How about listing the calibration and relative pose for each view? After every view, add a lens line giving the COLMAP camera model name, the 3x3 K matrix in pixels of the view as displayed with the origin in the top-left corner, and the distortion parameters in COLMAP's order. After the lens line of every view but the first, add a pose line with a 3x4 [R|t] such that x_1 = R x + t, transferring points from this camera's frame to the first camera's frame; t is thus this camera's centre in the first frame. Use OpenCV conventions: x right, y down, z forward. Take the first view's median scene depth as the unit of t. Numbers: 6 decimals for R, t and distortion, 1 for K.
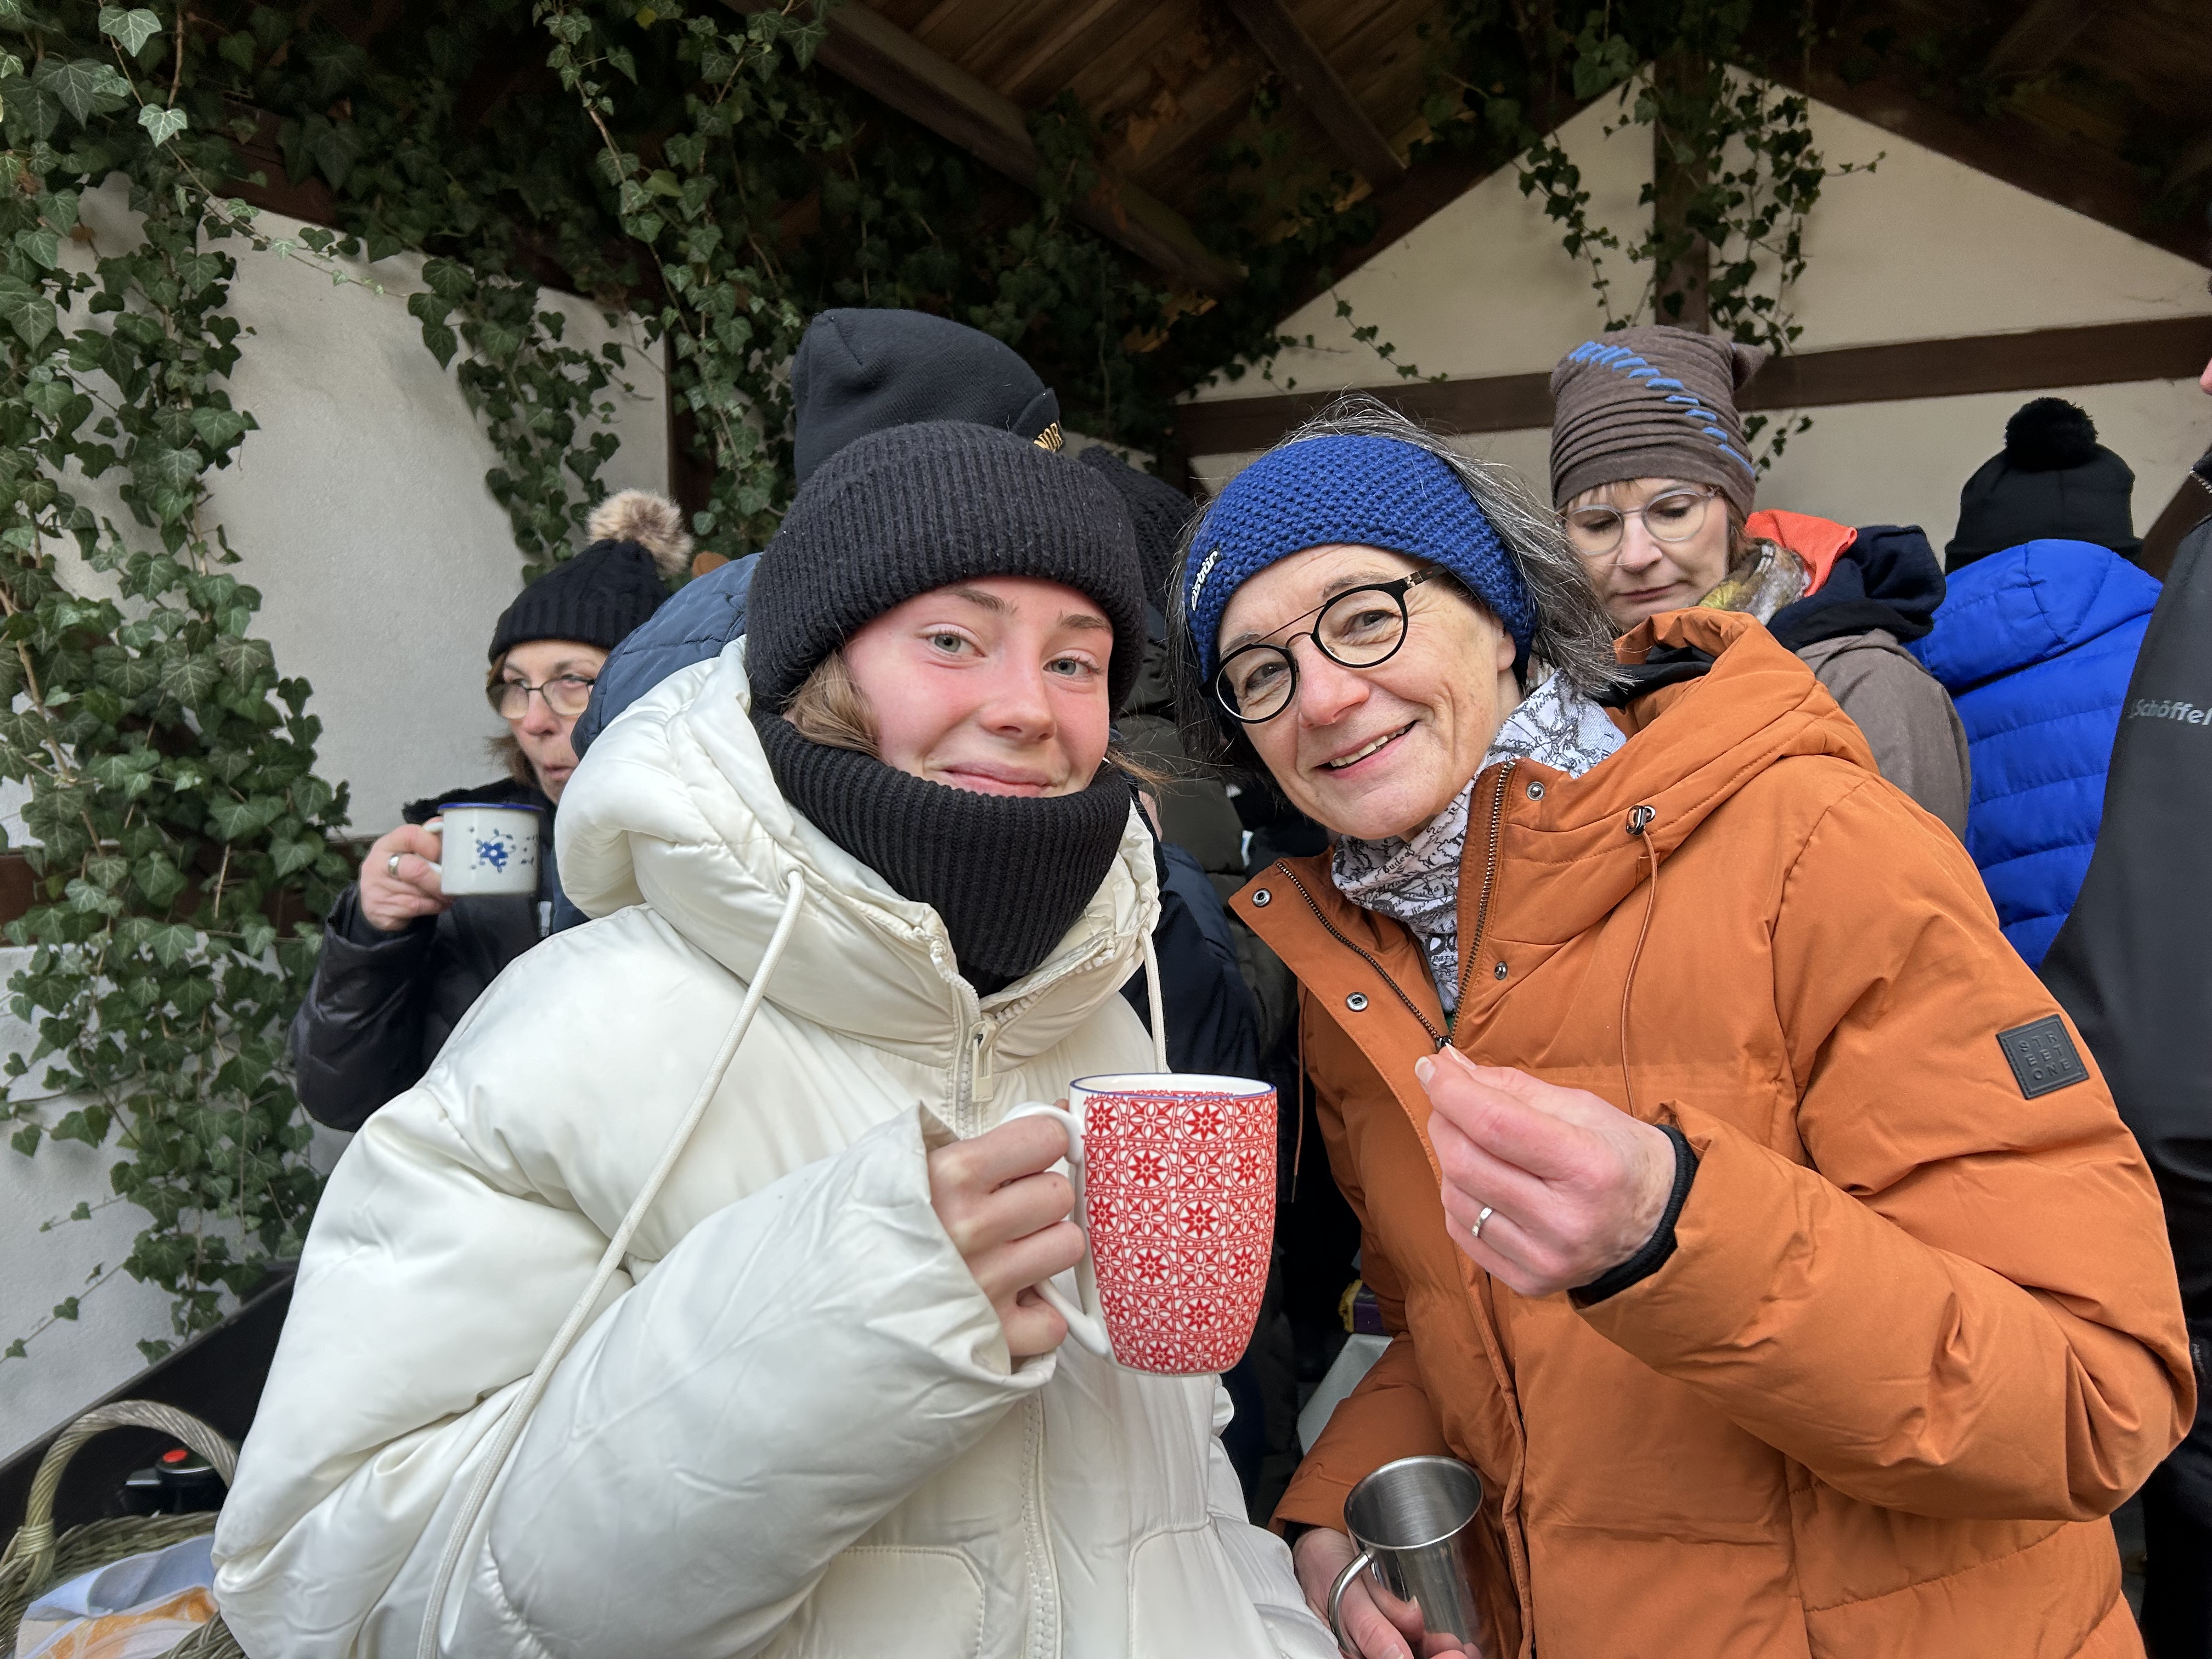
lens RADIAL K [[1680.3, 0, 1111.3], [0, 1680.3, 800.7], [0, 0, 1]] dist [0.037825, -0.041373]
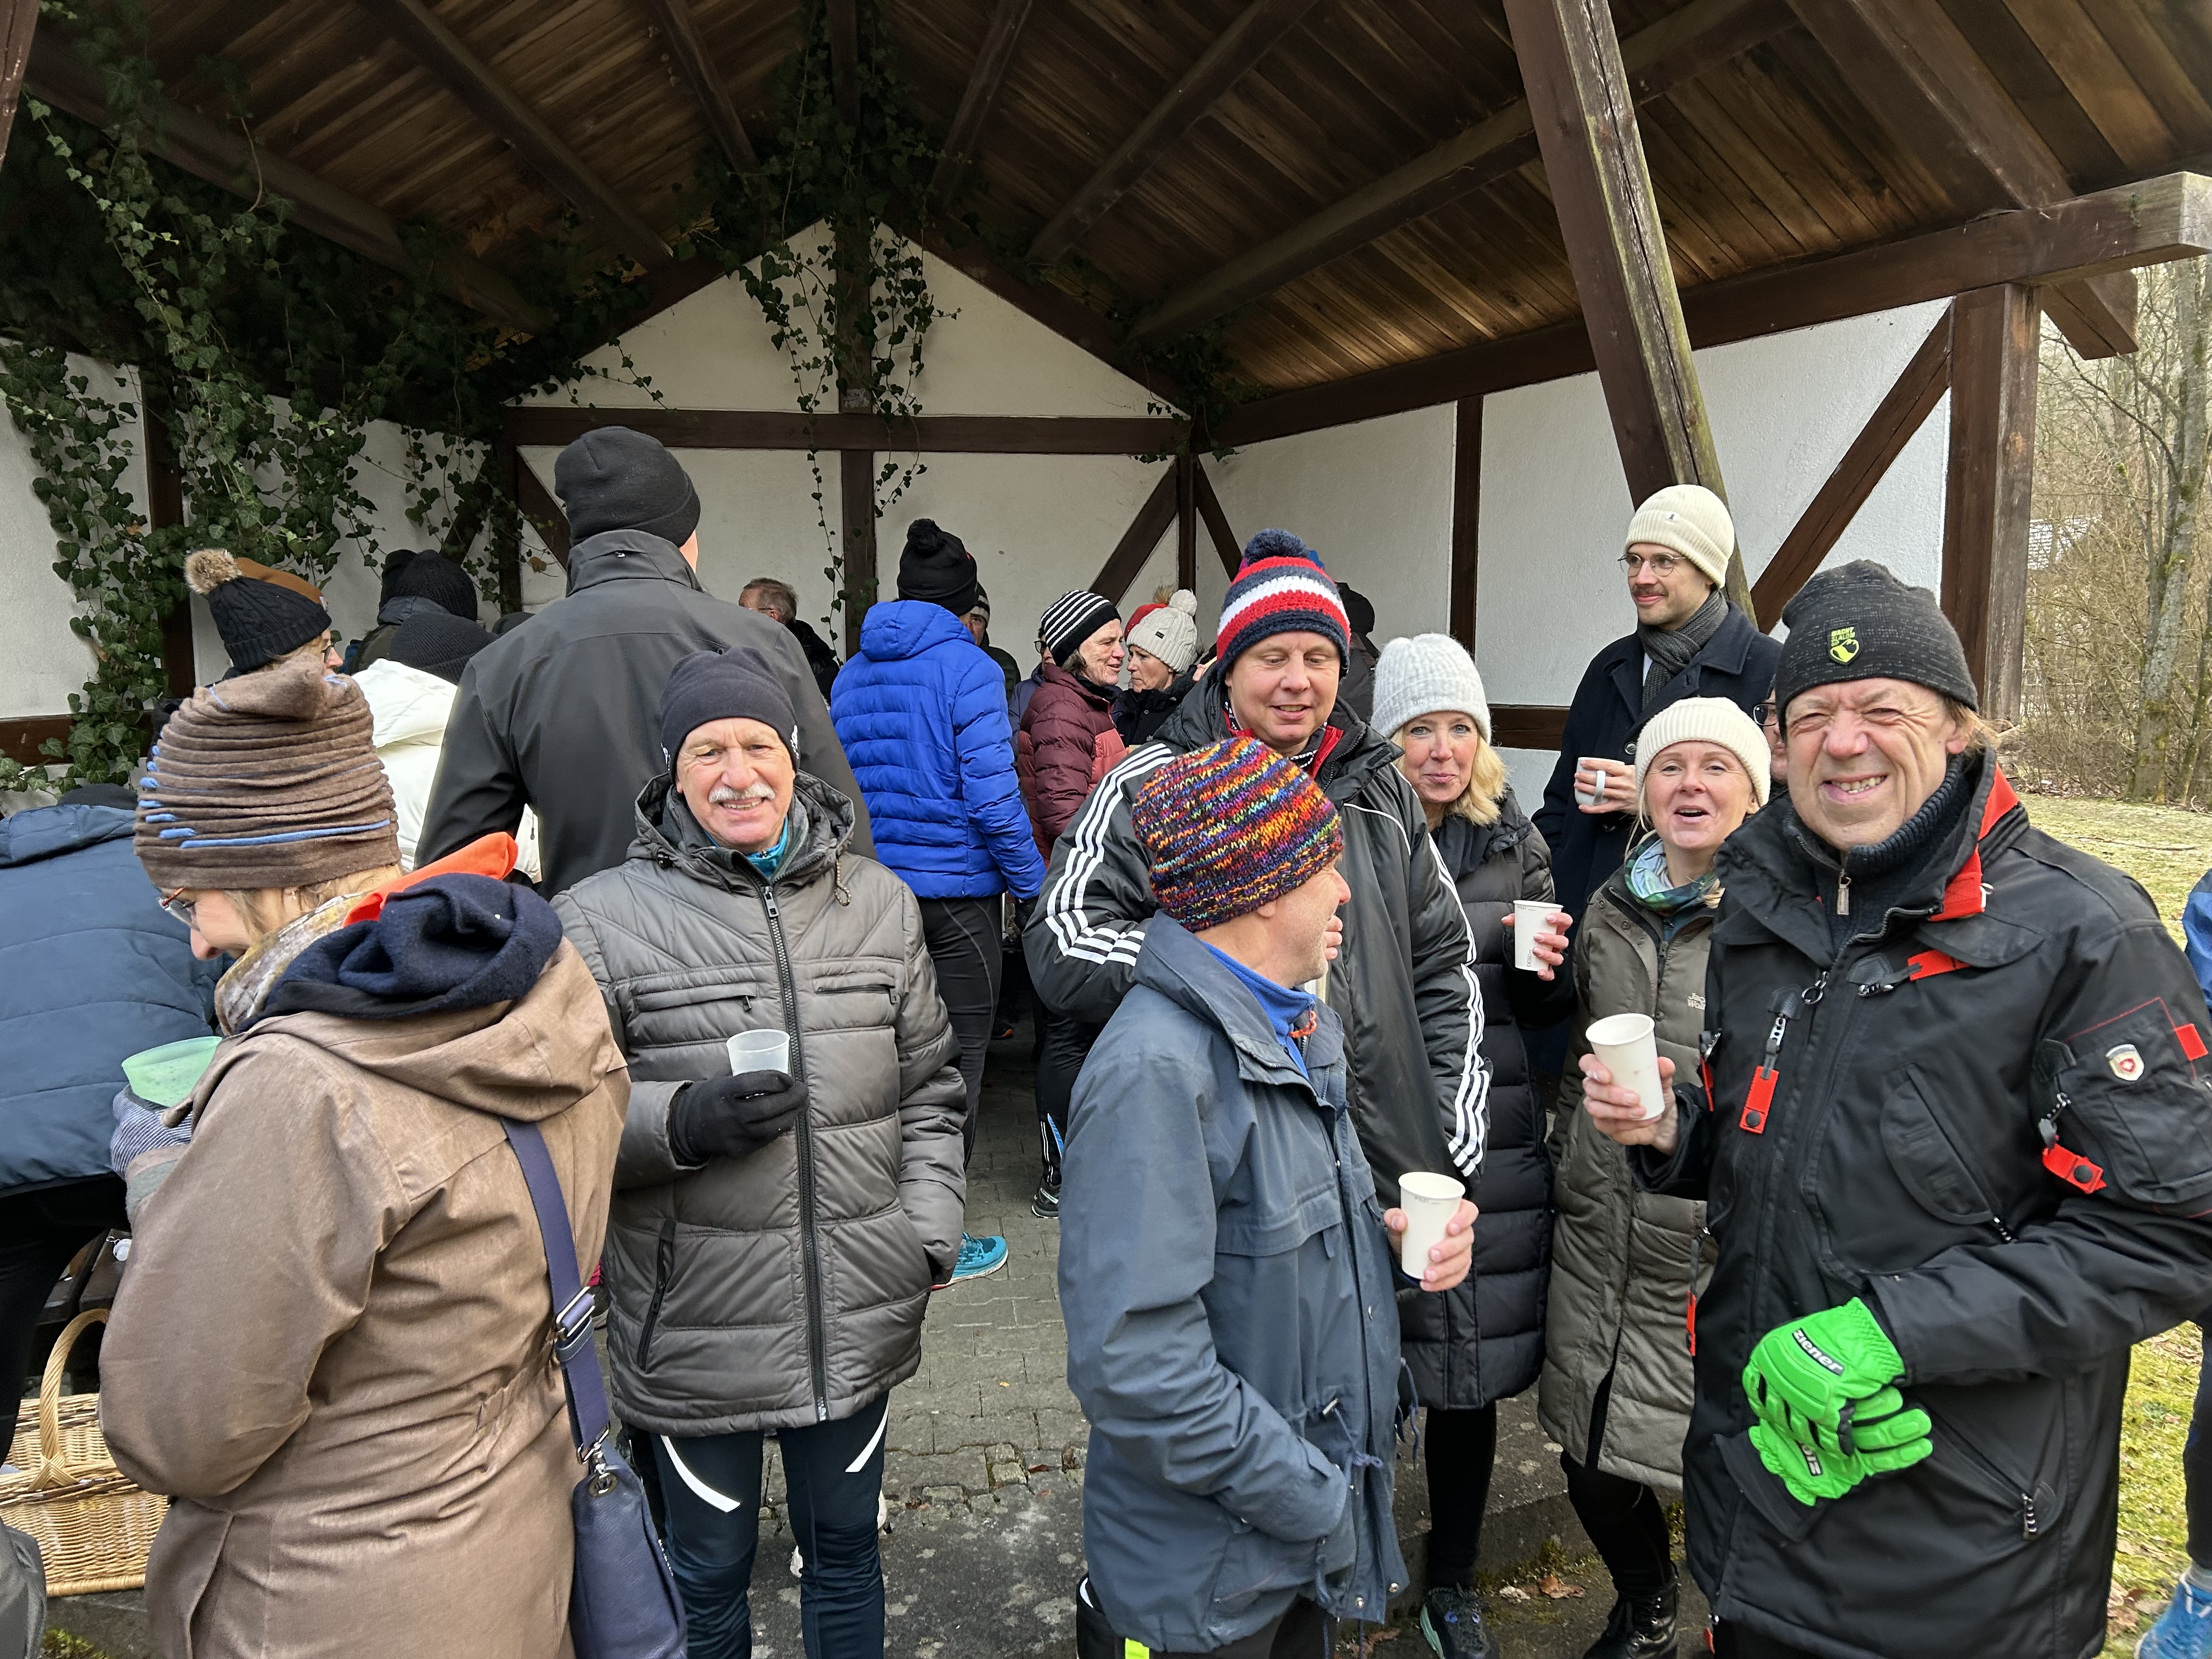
lens RADIAL K [[1680.3, 0, 1125.1], [0, 1680.3, 871.6], [0, 0, 1]] dist [0.037825, -0.041373]
pose [[0.920066, -0.031562, 0.390490, -0.055310], [-0.014811, 0.993235, 0.115176, -0.026672], [-0.391483, -0.111753, 0.913374, -0.595429]]
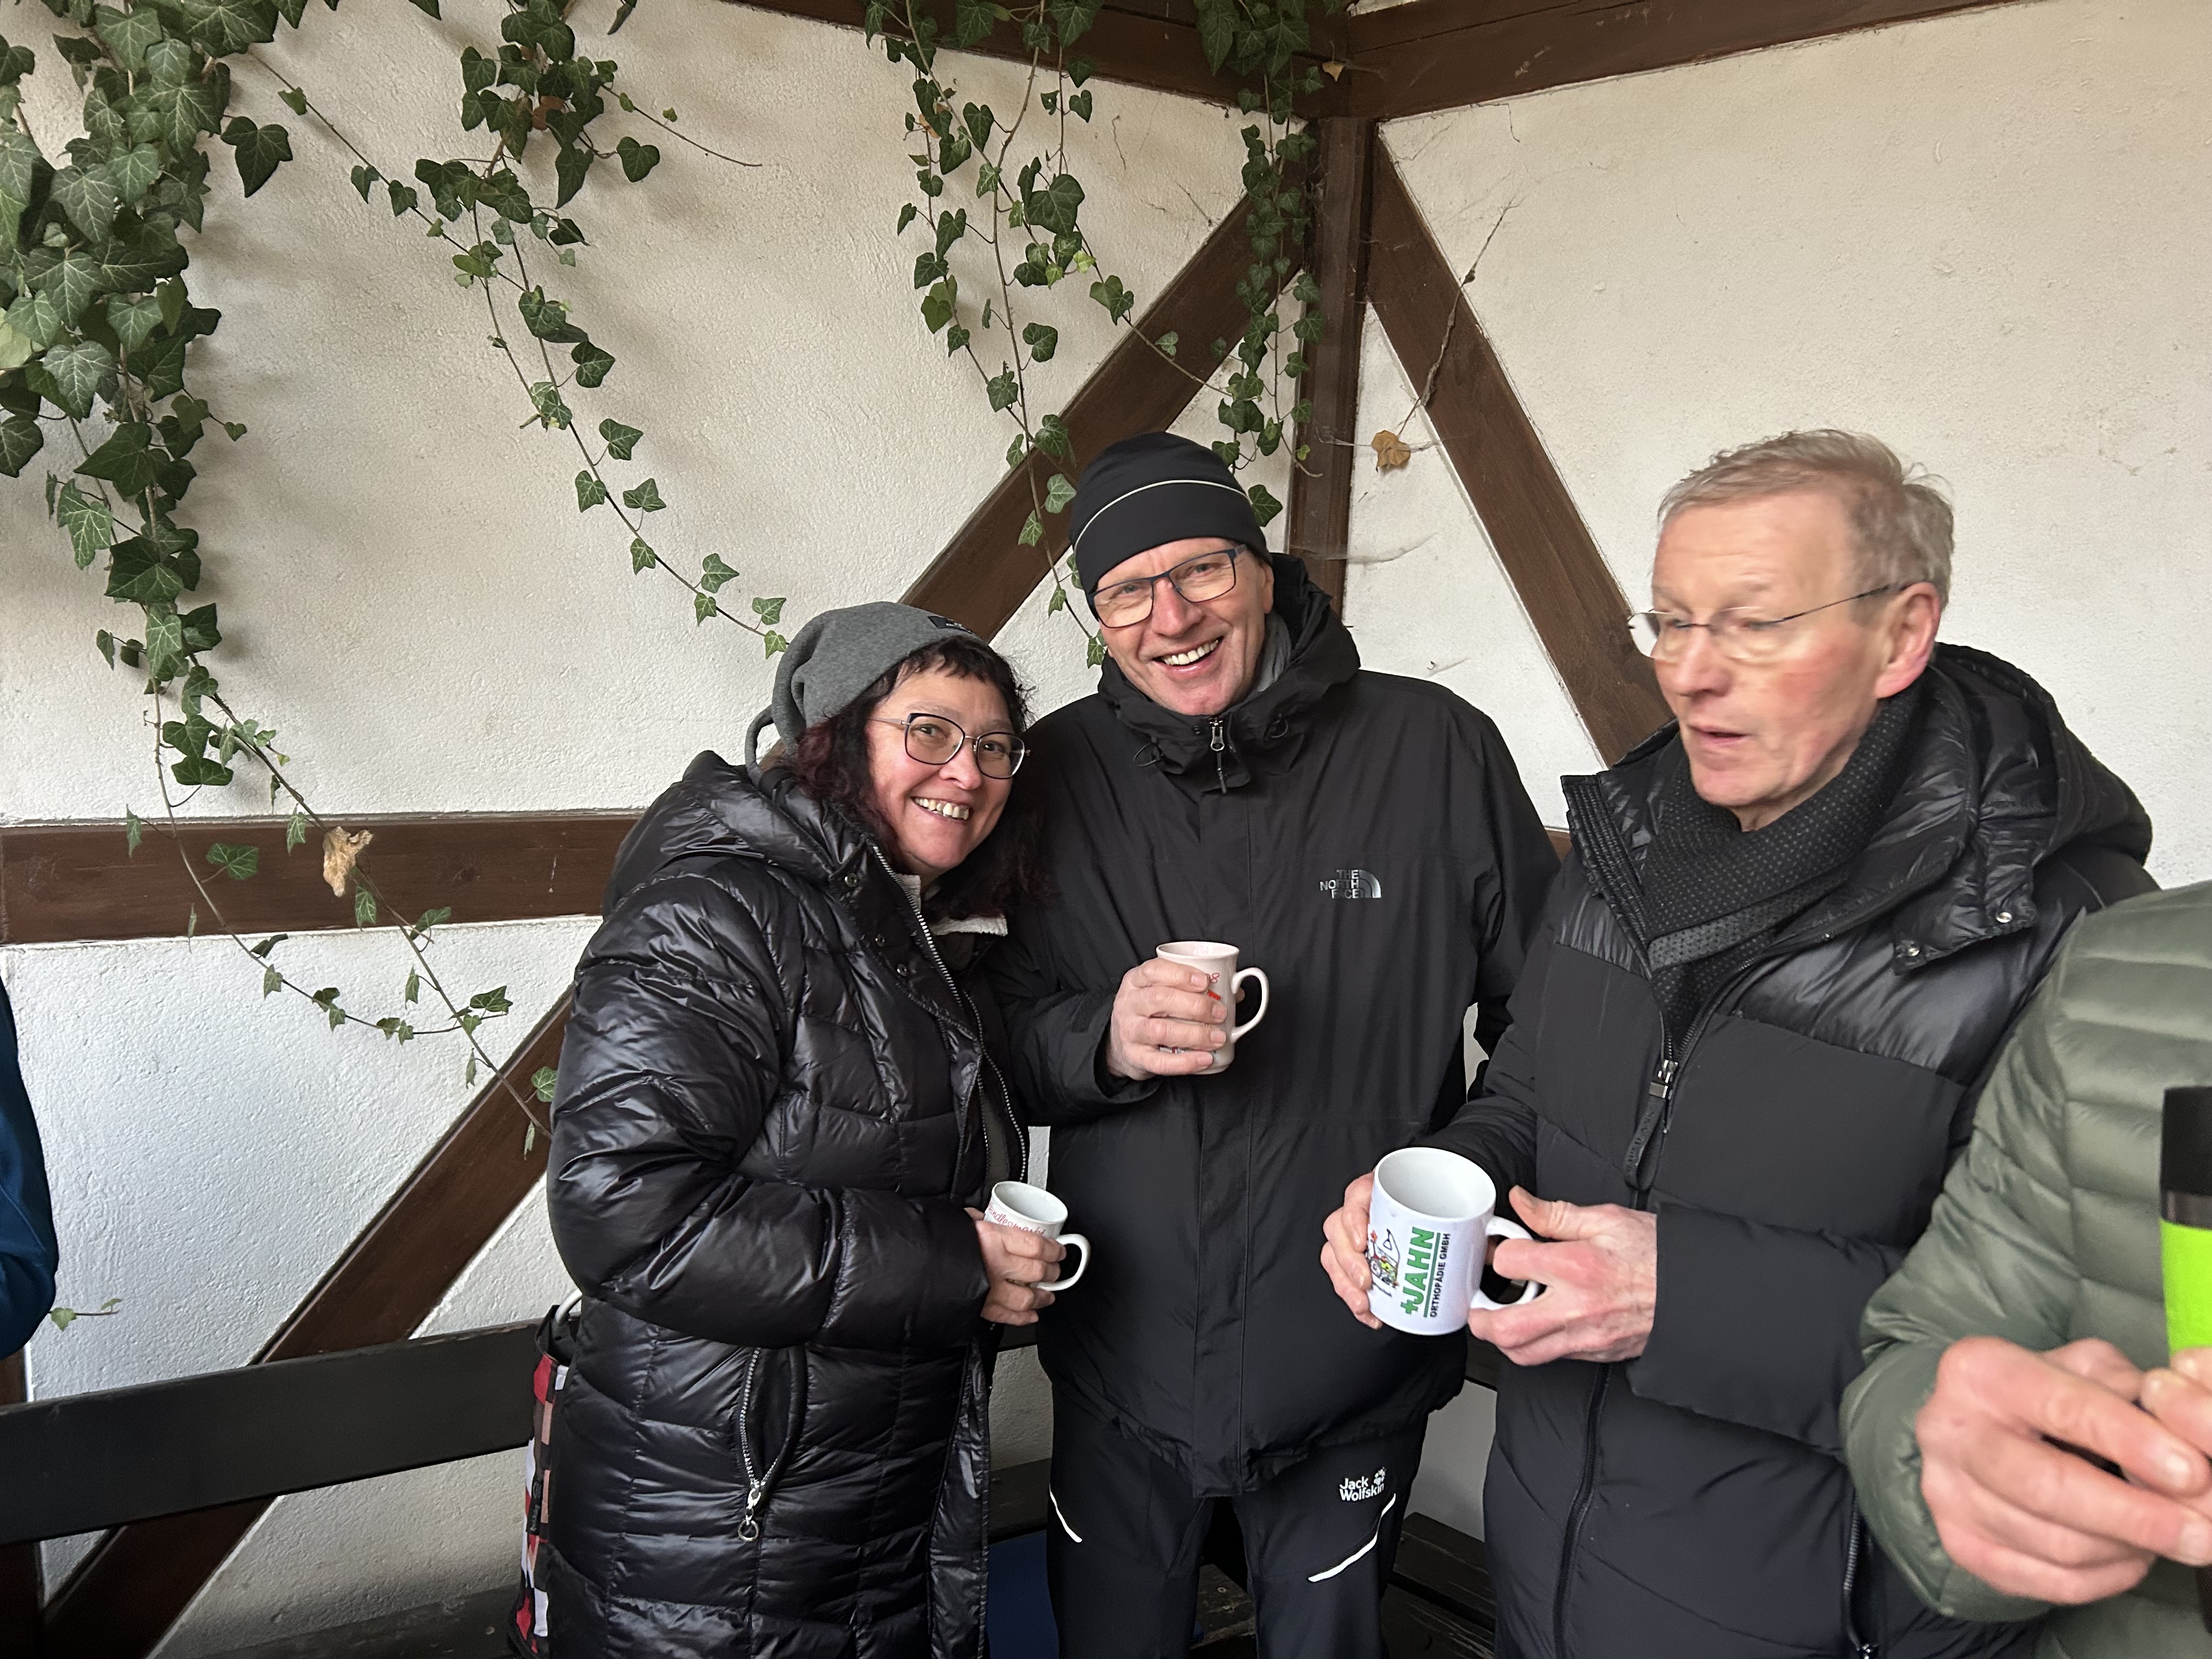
lens RADIAL K [[1680.3, 0, 1123.6], [0, 1680.3, 844.6], [0, 0, 1]] dist [0.037825, -0.041373]
pose [[0.887201, 0.121029, -0.445227, 0.267142], [-0.060690, 0.987210, 0.147422, -0.070439], [0.457375, -0.103772, 0.883198, 0.571555]]
